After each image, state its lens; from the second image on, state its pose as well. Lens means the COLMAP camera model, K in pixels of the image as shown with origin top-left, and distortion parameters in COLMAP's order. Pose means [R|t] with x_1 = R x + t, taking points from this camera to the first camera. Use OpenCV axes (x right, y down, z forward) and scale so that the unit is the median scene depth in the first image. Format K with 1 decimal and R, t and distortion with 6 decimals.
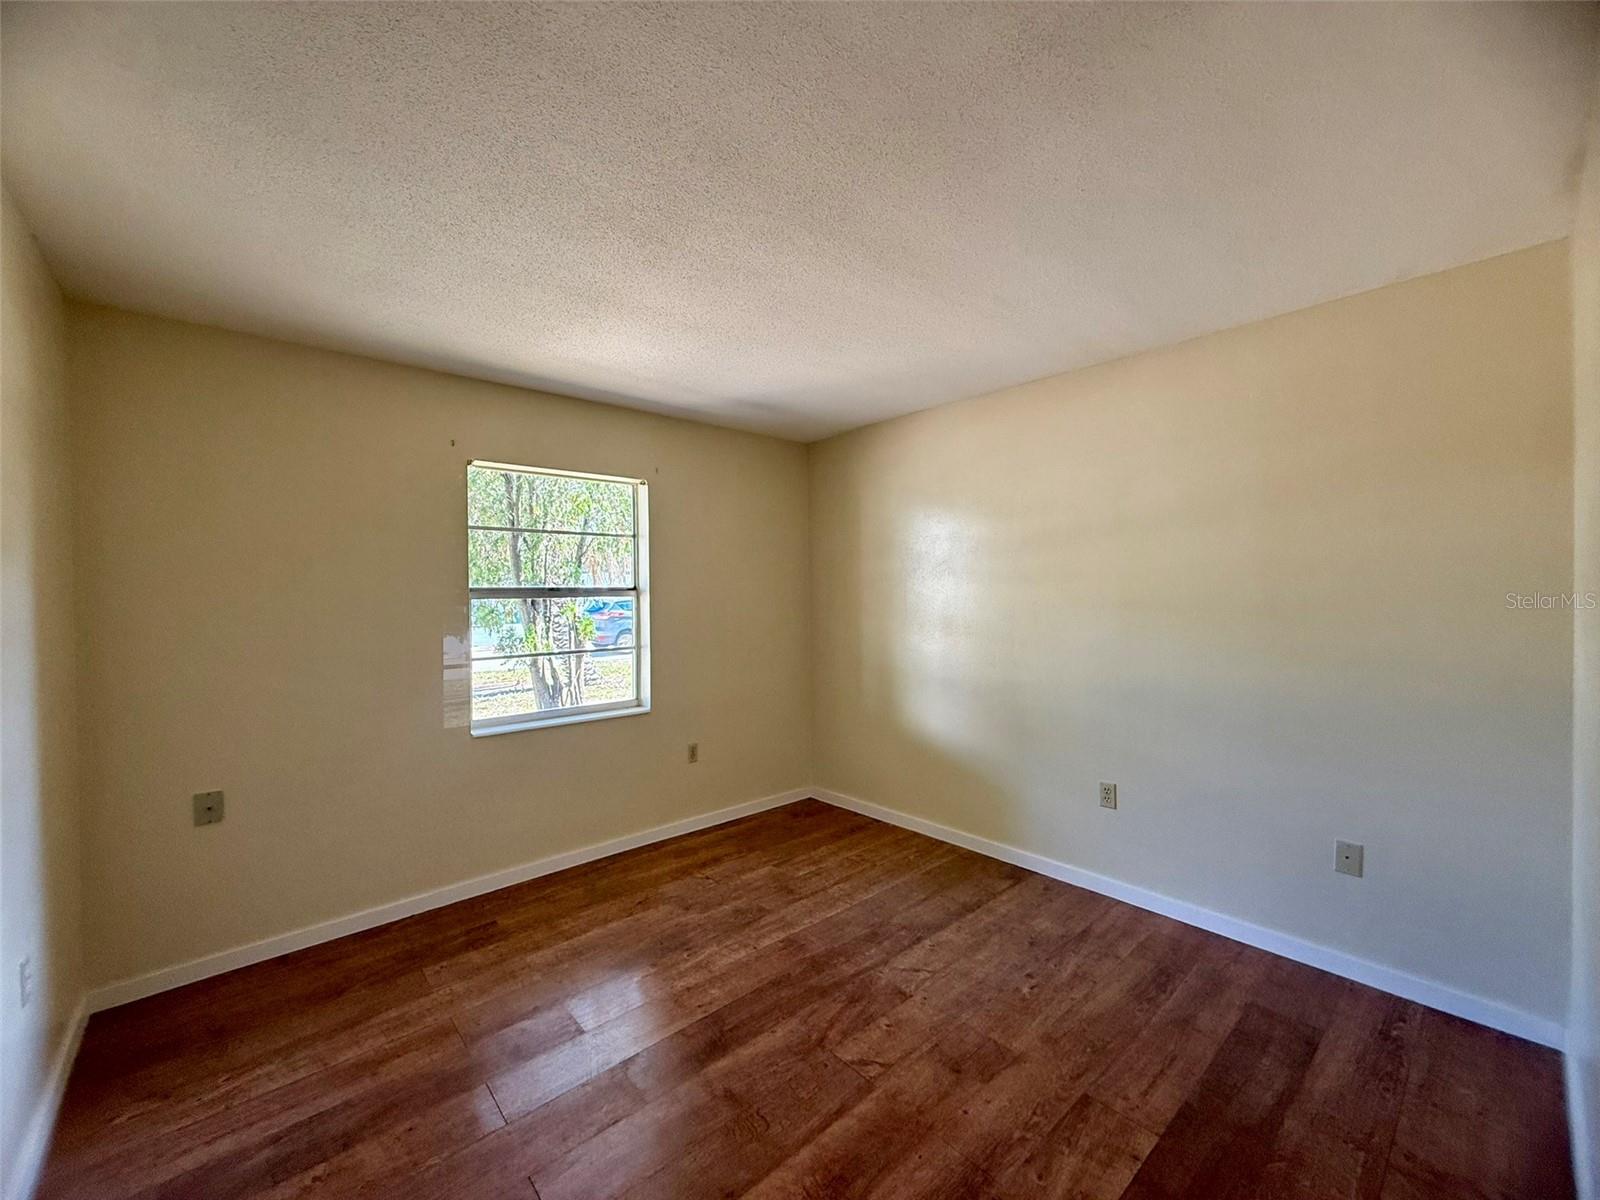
lens RADIAL K [[637.9, 0, 795.6], [0, 637.9, 600.0], [0, 0, 1]] dist [-0.000260, -0.000076]
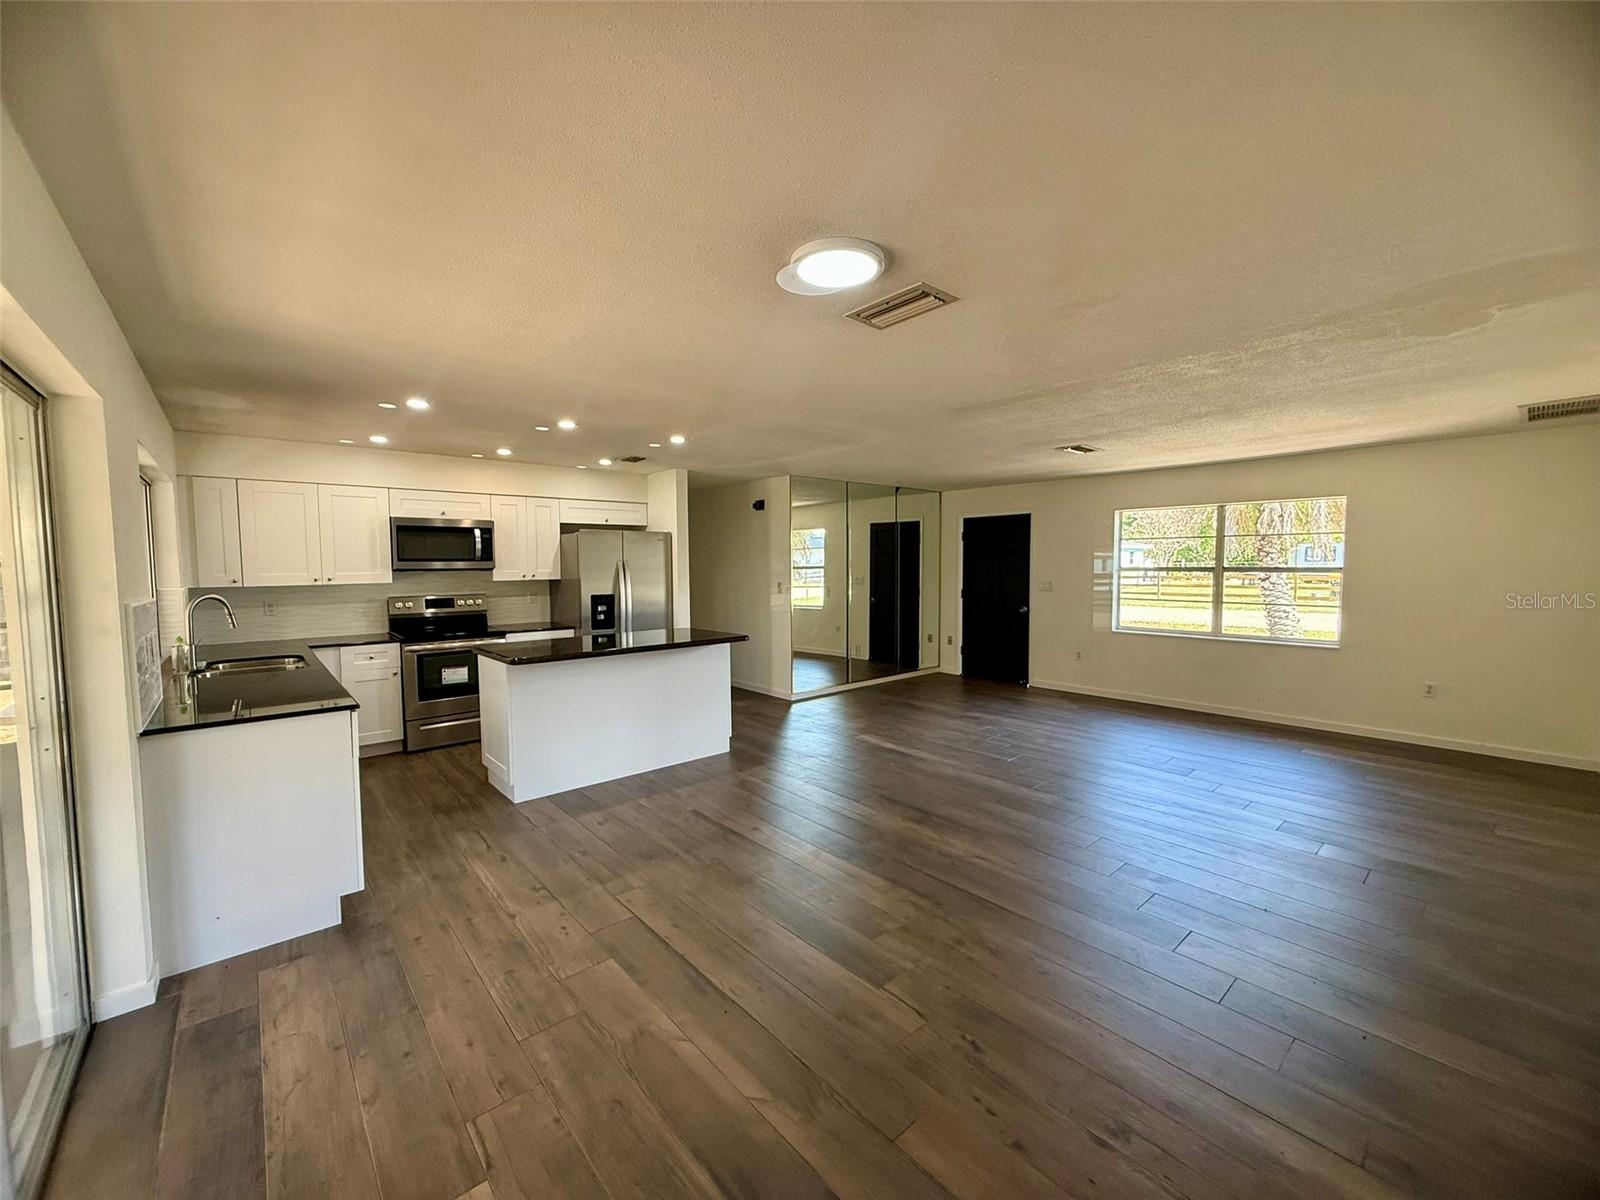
lens RADIAL K [[637.9, 0, 795.6], [0, 637.9, 600.0], [0, 0, 1]] dist [-0.000260, -0.000076]
pose [[-0.011260, 0.068180, -0.997609, 1.306481], [-0.009069, 0.997625, 0.068284, -0.033579], [0.999895, 0.009816, -0.010615, -0.278997]]
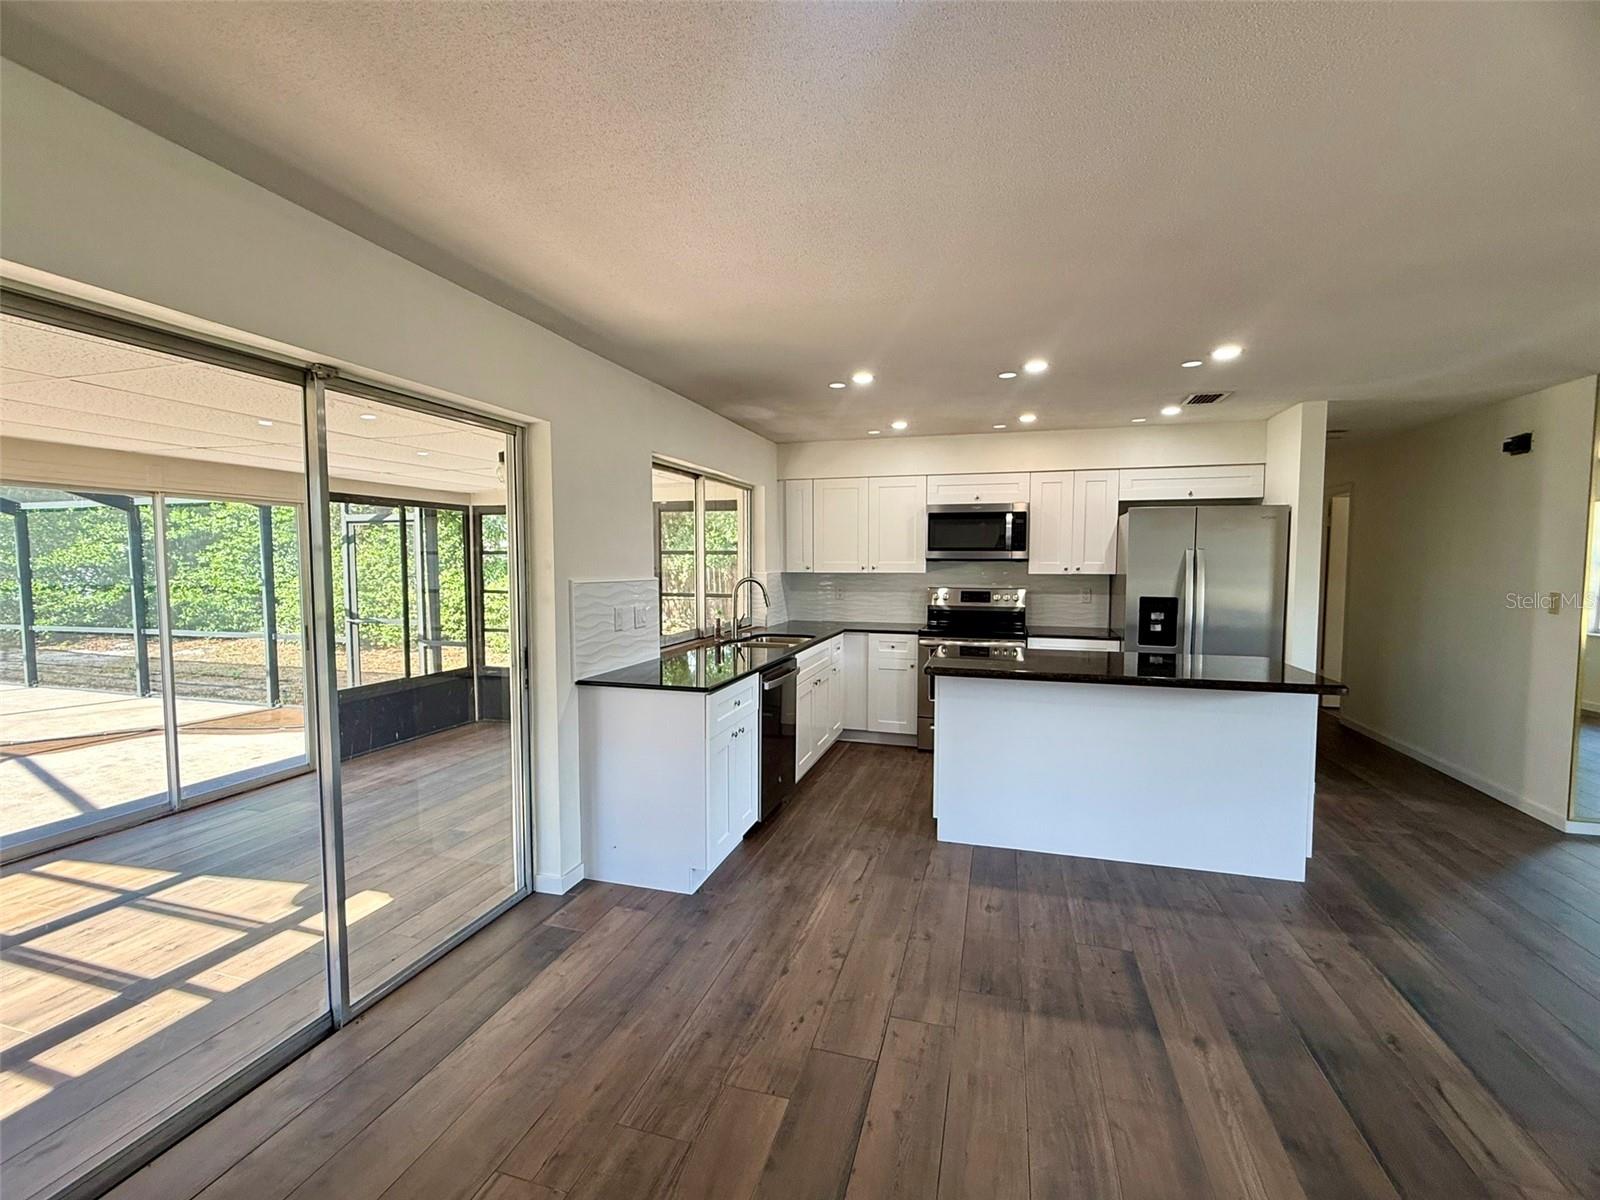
lens RADIAL K [[696.7, 0, 795.5], [0, 696.7, 600.6], [0, 0, 1]] dist [0.001690, 0.000612]
pose [[-0.850455, 0.039838, -0.524538, 0.917050], [-0.001481, 0.996943, 0.078118, -0.024152], [0.526047, 0.067212, -0.847796, -0.051898]]
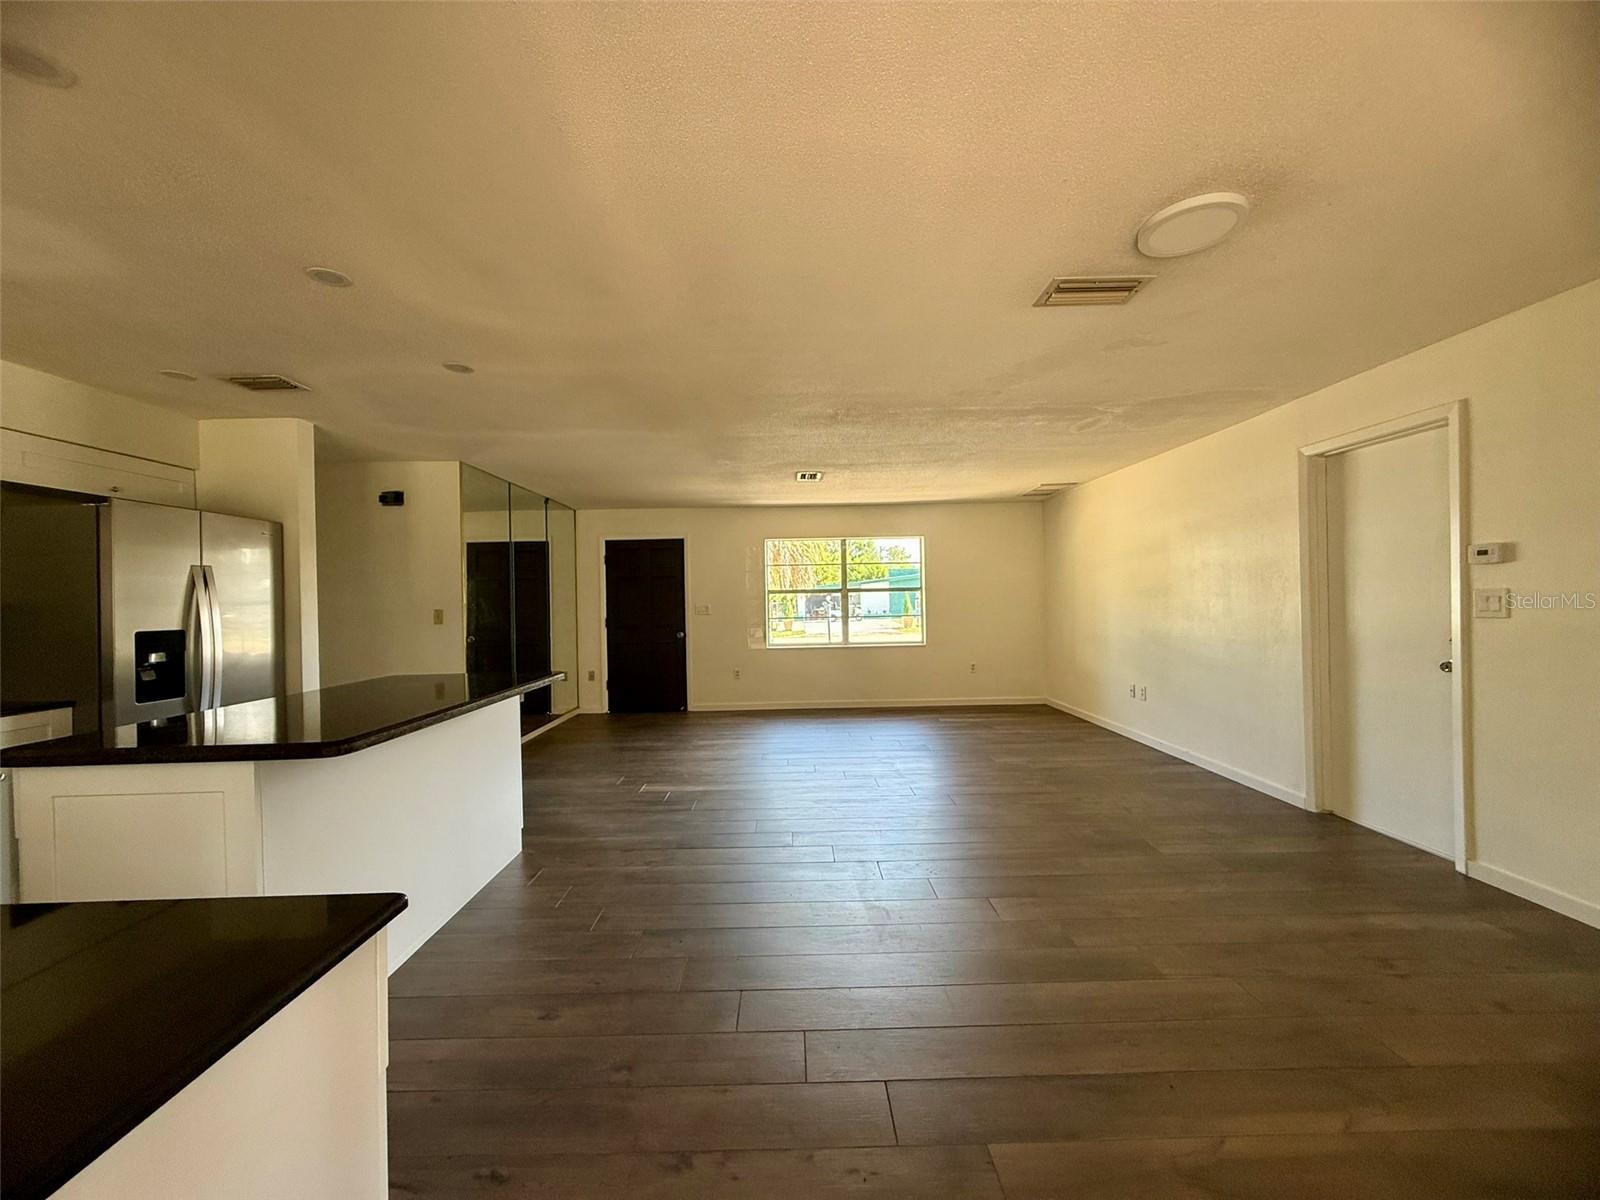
lens RADIAL K [[637.9, 0, 795.6], [0, 637.9, 600.0], [0, 0, 1]] dist [-0.000260, -0.000076]
pose [[0.756235, -0.007001, -0.654263, 0.839953], [0.003035, 0.999970, -0.007192, 0.038053], [0.654293, 0.003453, 0.756233, -0.884203]]
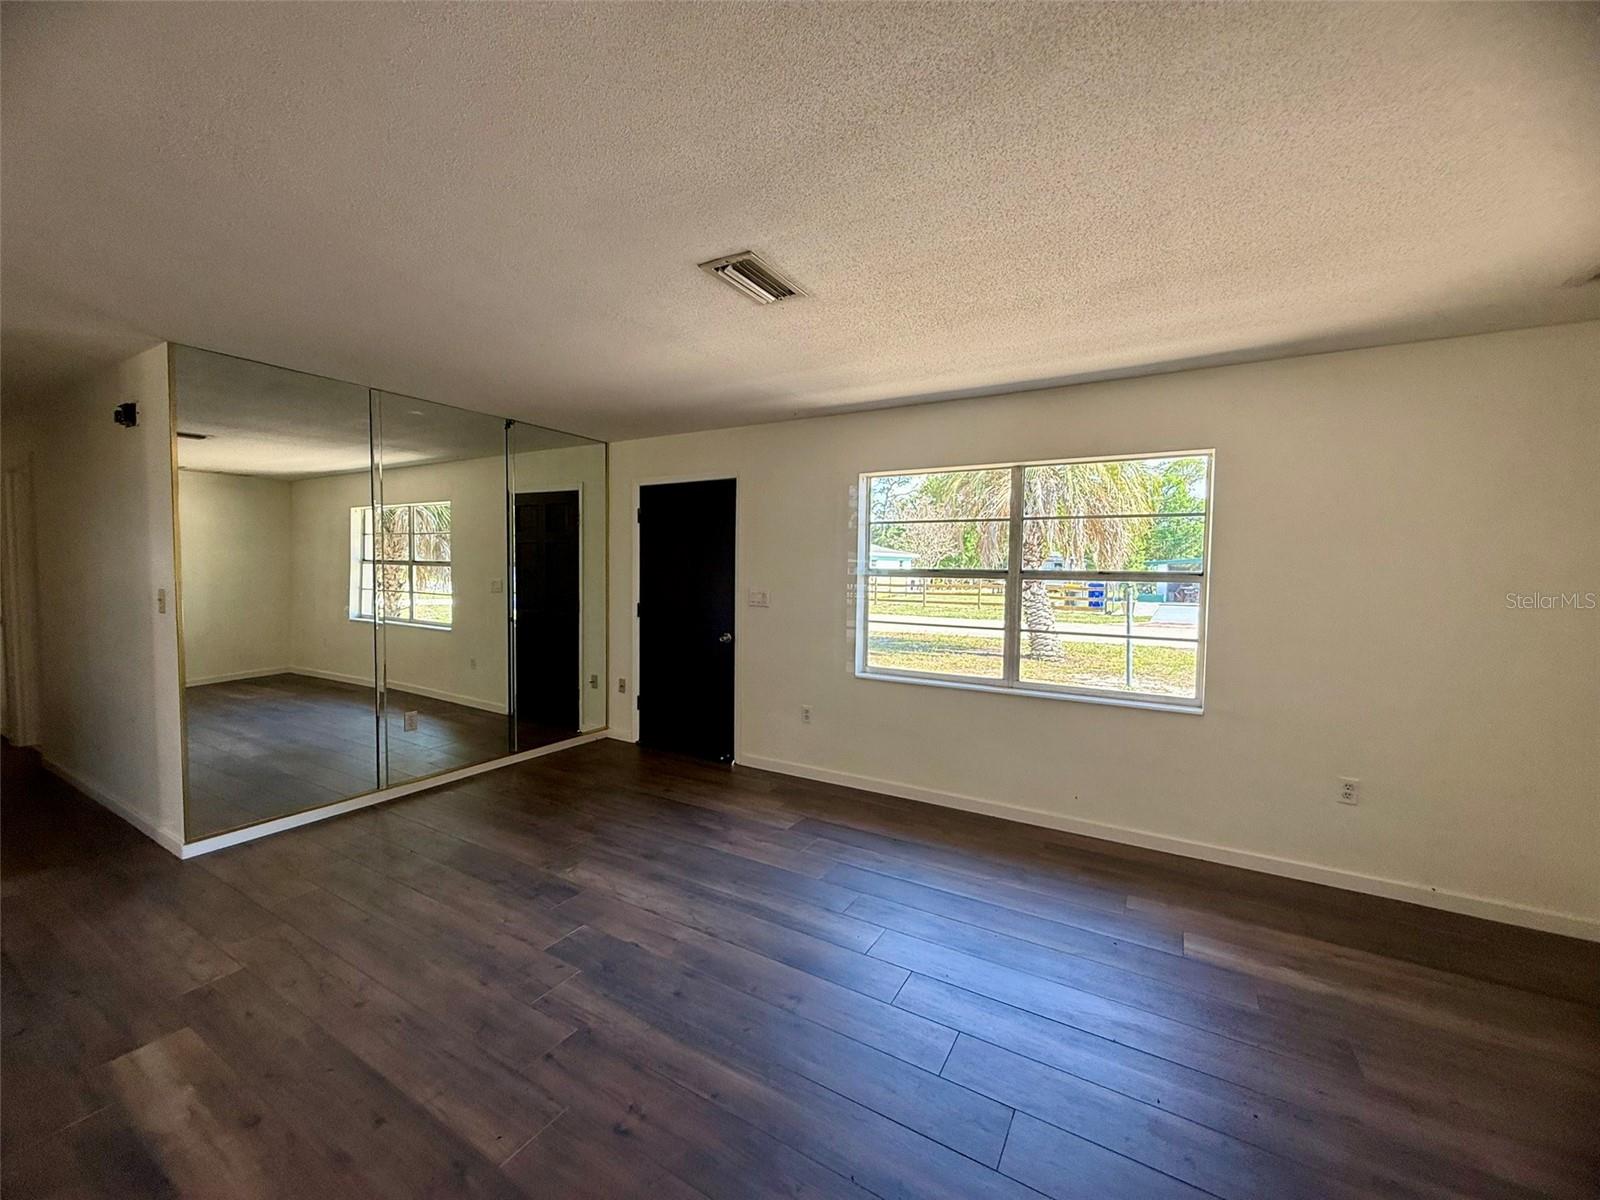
lens RADIAL K [[637.9, 0, 795.6], [0, 637.9, 600.0], [0, 0, 1]] dist [-0.000260, -0.000076]
pose [[0.301934, 0.060297, -0.951420, 0.432725], [-0.031229, 0.998088, 0.053344, -0.011780], [0.952817, 0.013605, 0.303239, 0.203759]]
